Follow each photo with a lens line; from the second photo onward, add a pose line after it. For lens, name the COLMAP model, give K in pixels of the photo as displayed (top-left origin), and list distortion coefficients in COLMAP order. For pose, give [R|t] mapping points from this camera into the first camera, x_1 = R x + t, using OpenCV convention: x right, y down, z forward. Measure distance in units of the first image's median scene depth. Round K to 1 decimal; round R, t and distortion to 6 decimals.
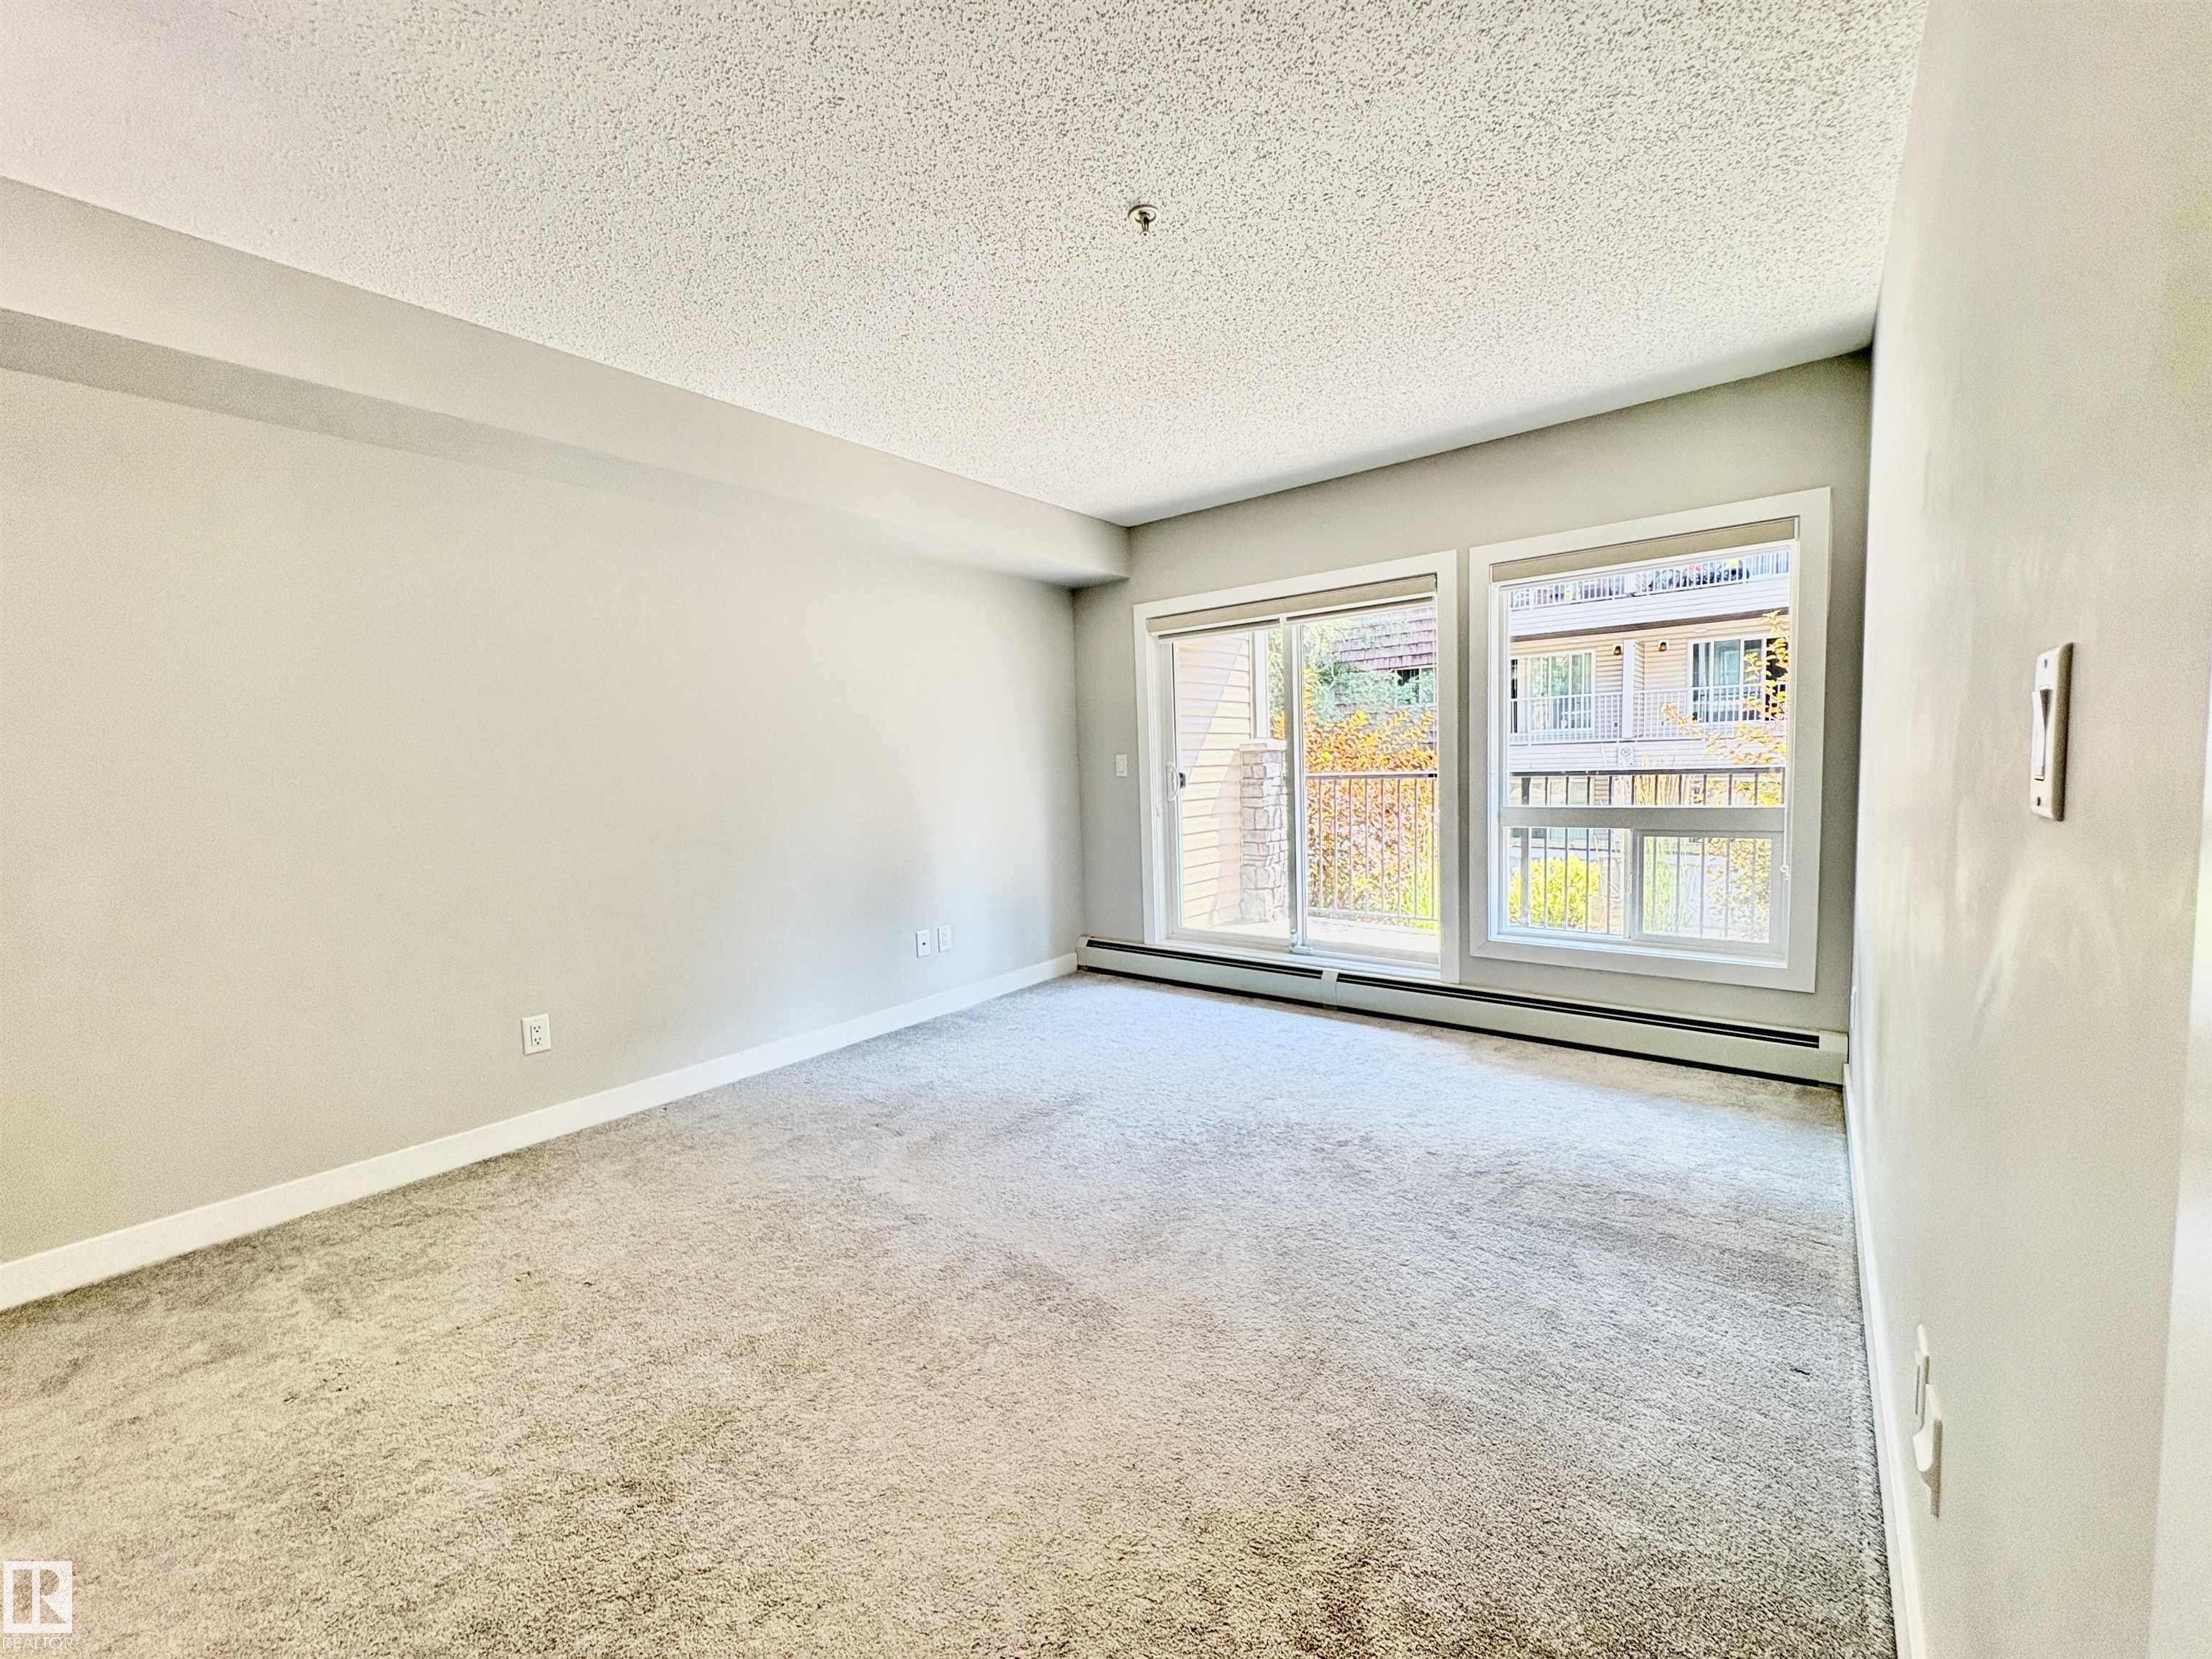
lens RADIAL K [[879.0, 0, 1129.4], [0, 879.0, 826.5], [0, 0, 1]] dist [-0.001746, 0.001477]
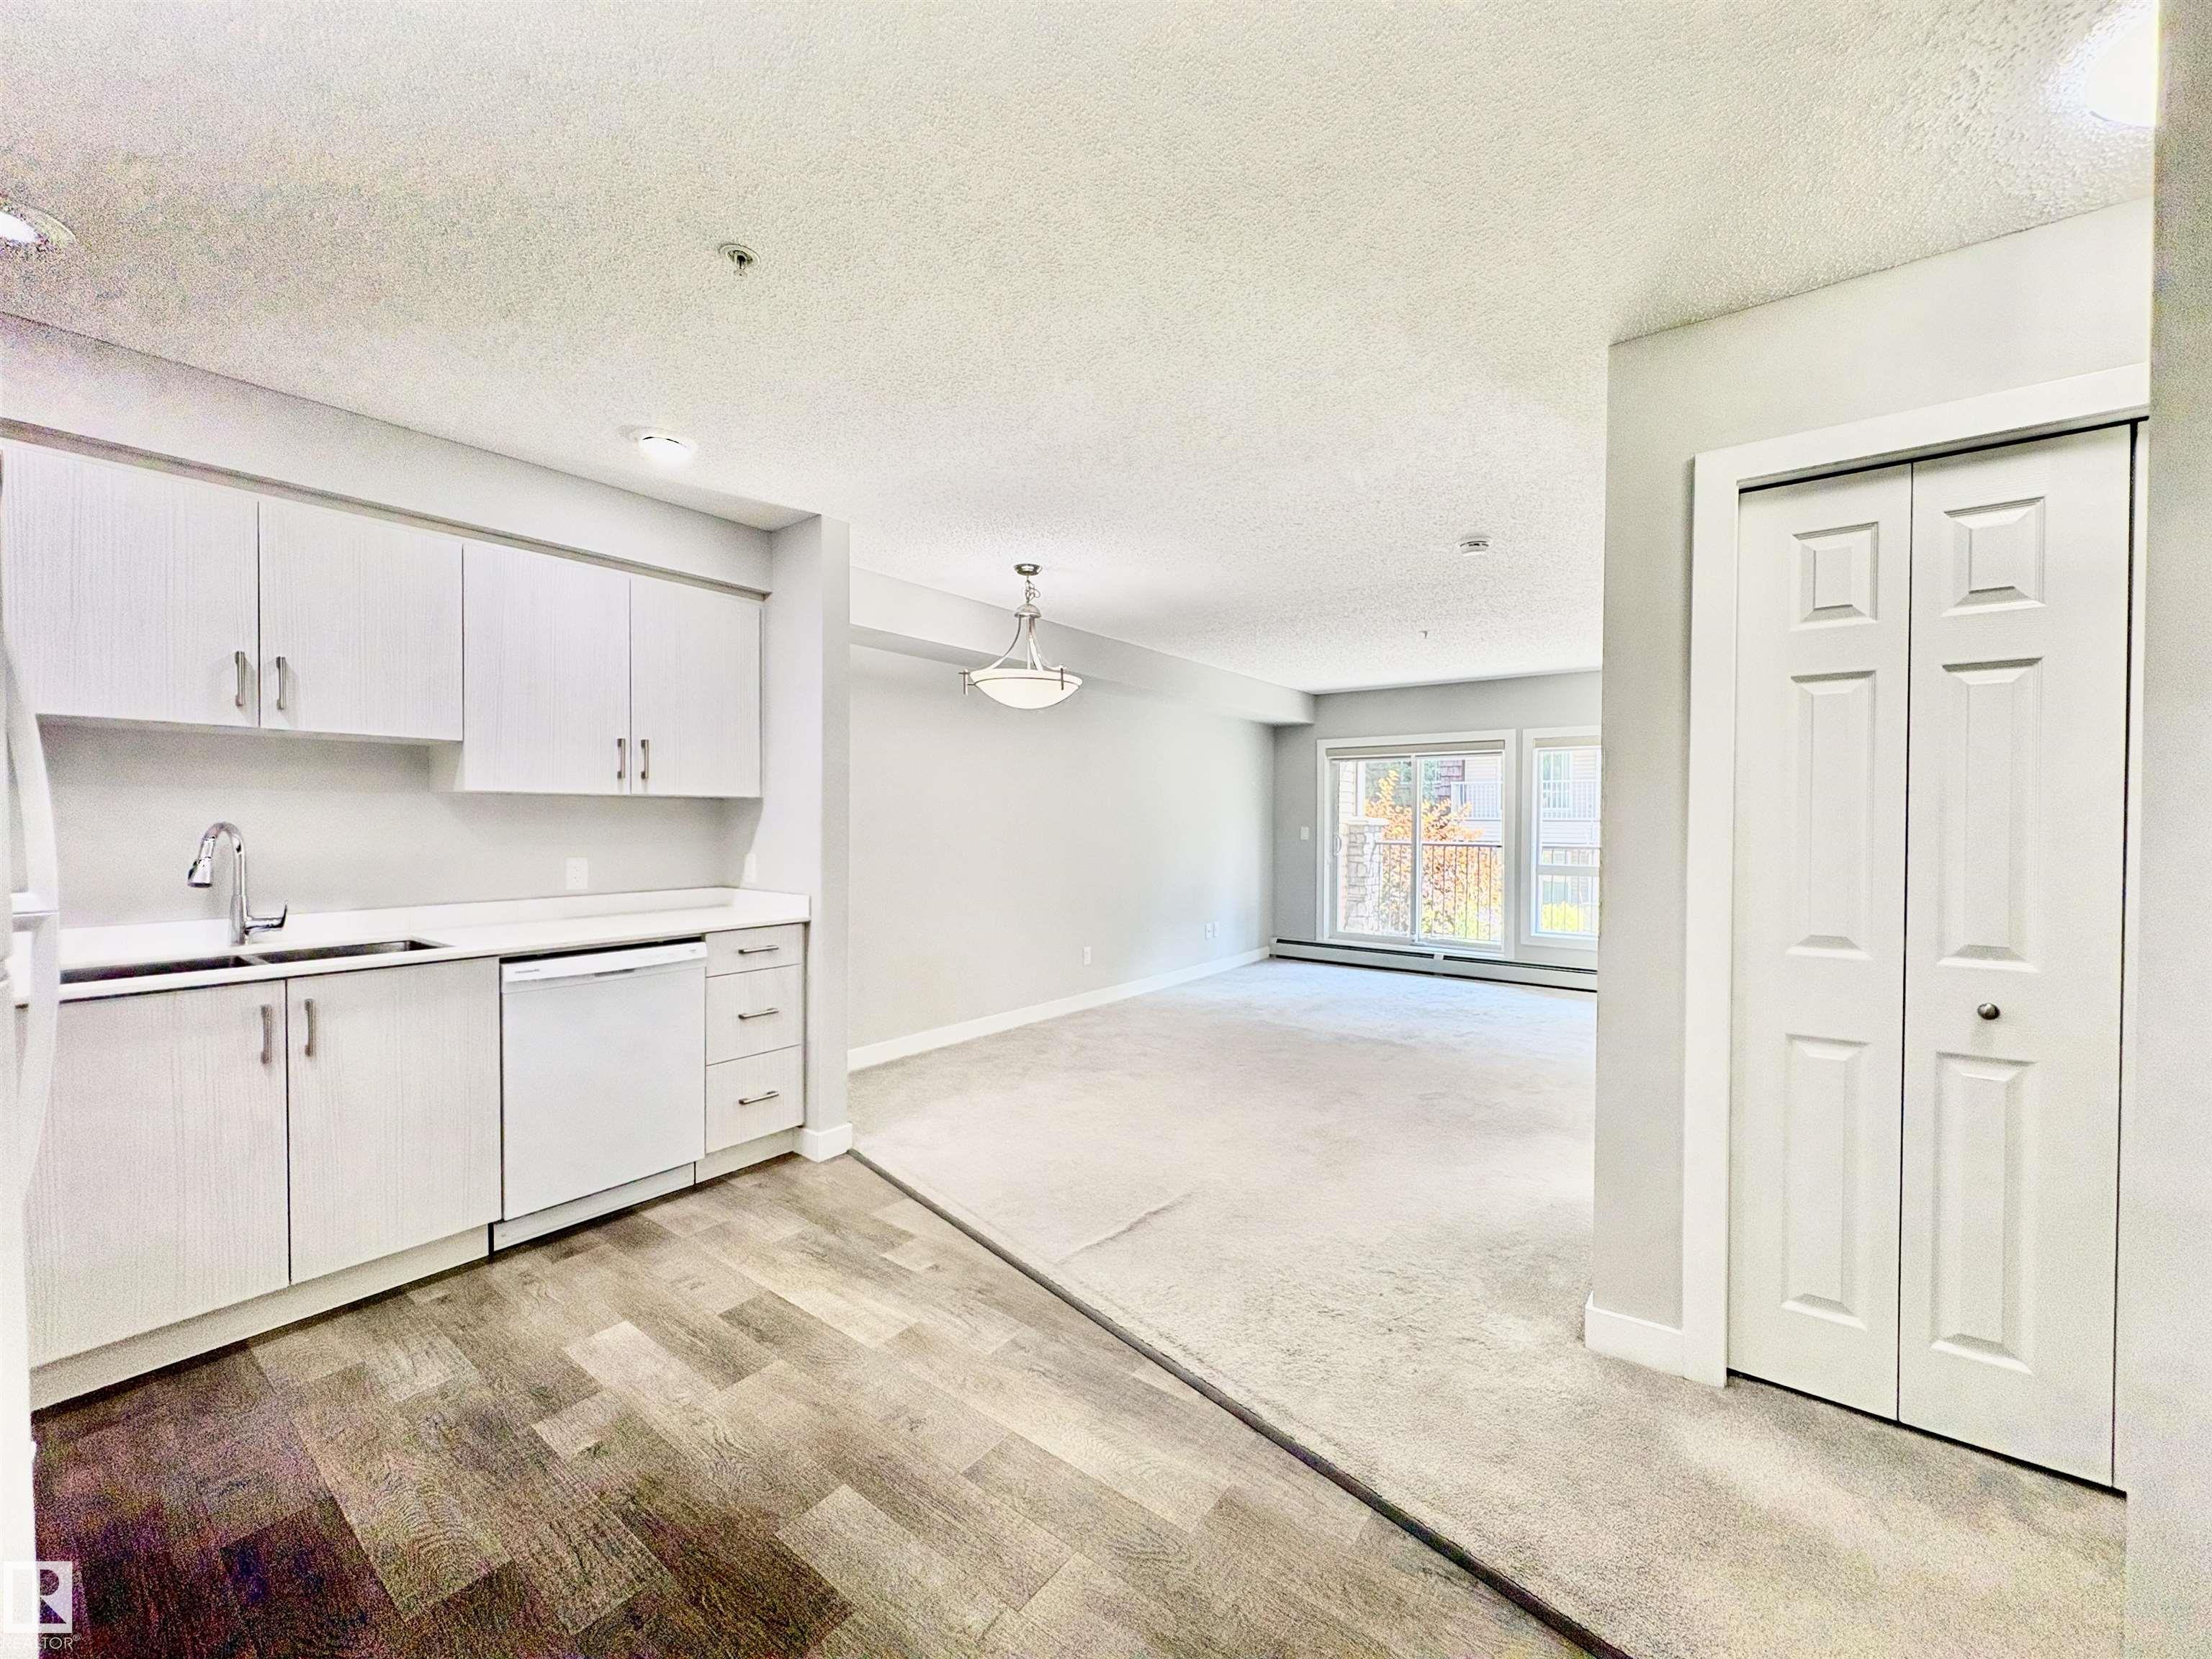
lens RADIAL K [[879.0, 0, 1113.3], [0, 879.0, 832.8], [0, 0, 1]] dist [-0.001746, 0.001477]
pose [[0.999116, 0.038016, 0.017931, -0.472094], [-0.036995, 0.997844, -0.054207, 0.039357], [-0.019953, 0.053495, 0.998369, -0.779942]]
